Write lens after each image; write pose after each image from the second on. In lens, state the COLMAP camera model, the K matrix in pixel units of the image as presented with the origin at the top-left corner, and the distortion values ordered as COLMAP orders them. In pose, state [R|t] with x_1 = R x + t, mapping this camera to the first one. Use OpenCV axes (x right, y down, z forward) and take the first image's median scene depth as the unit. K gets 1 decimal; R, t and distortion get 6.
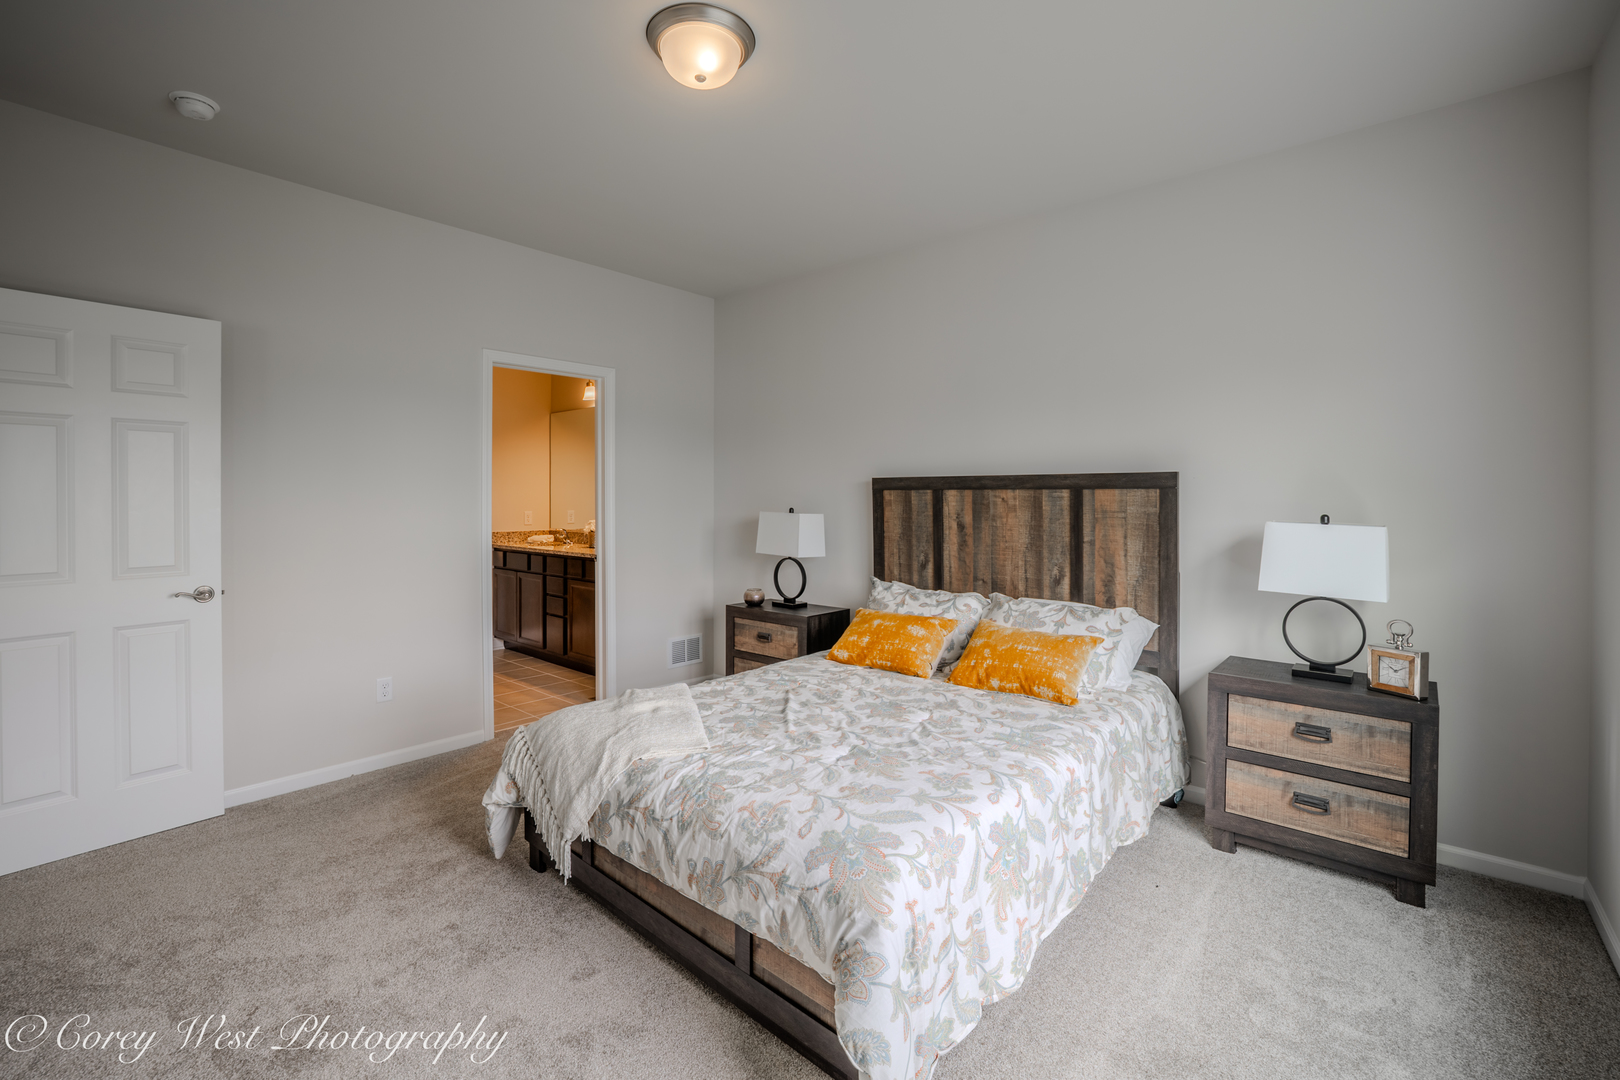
lens RADIAL K [[706.2, 0, 805.7], [0, 706.2, 506.6], [0, 0, 1]] dist [-0.030993, 0.001008]
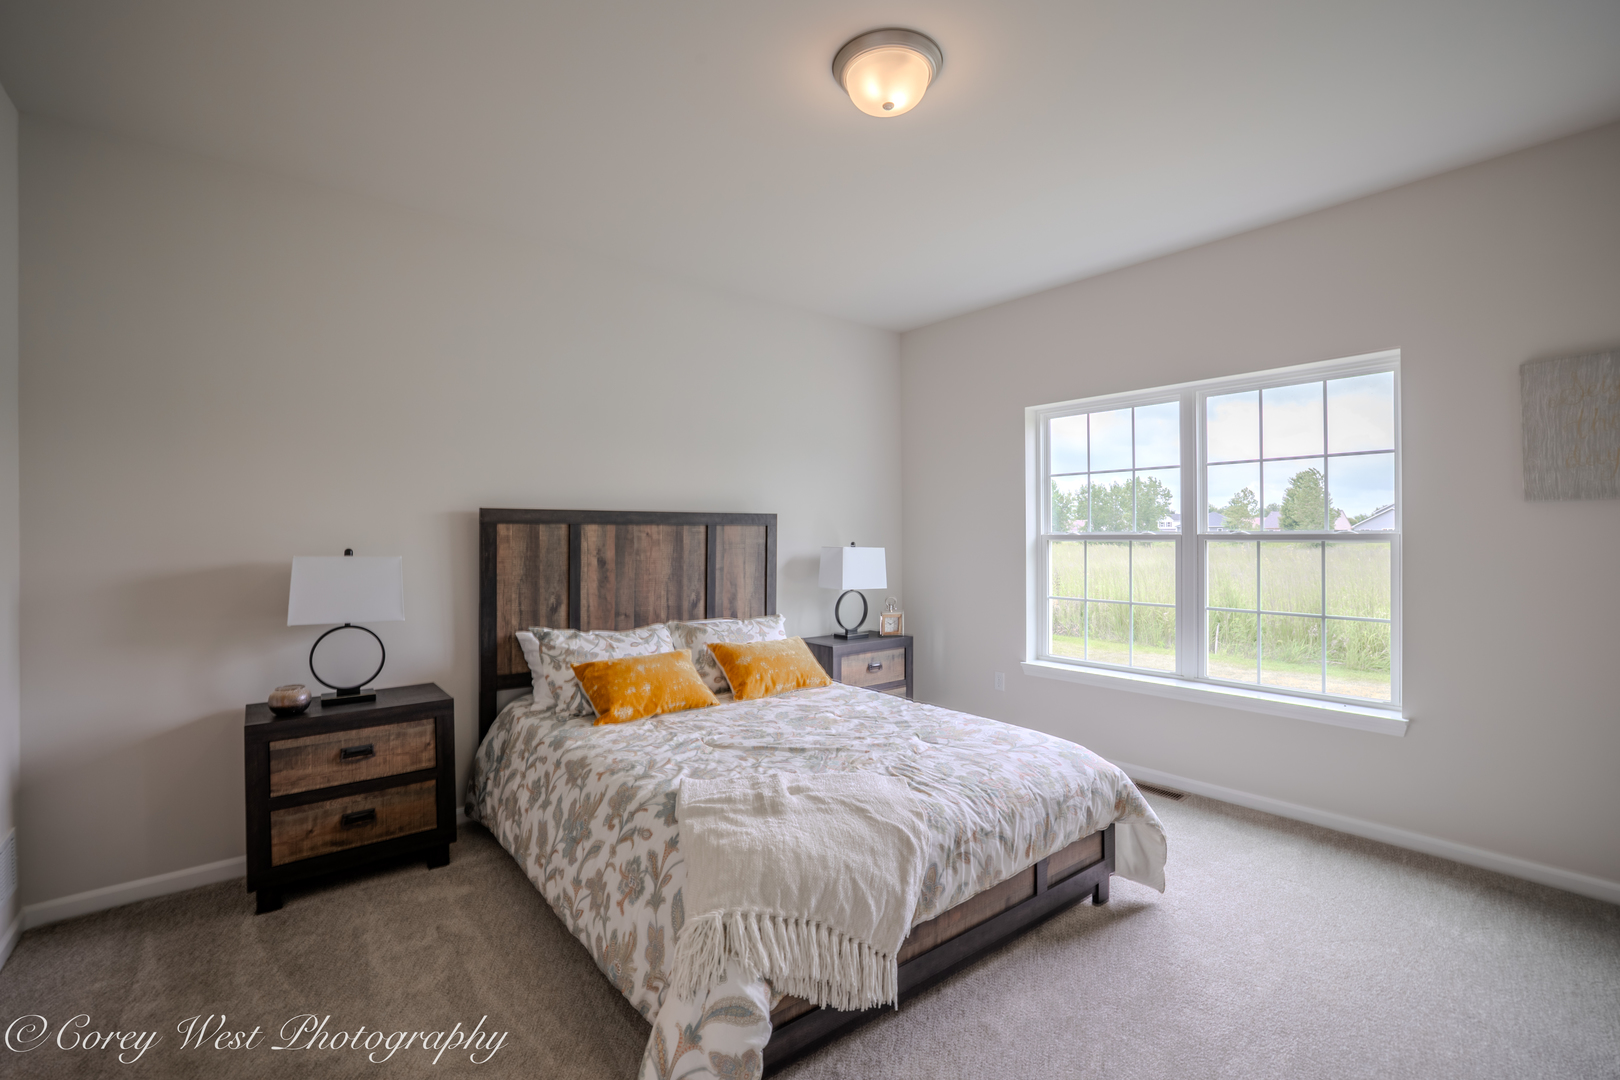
lens RADIAL K [[706.2, 0, 796.3], [0, 706.2, 529.2], [0, 0, 1]] dist [-0.030993, 0.001008]
pose [[0.177372, 0.001027, 0.984143, -0.732007], [0.011468, 0.999929, -0.003111, -0.012183], [-0.984077, 0.011837, 0.177347, 0.602640]]
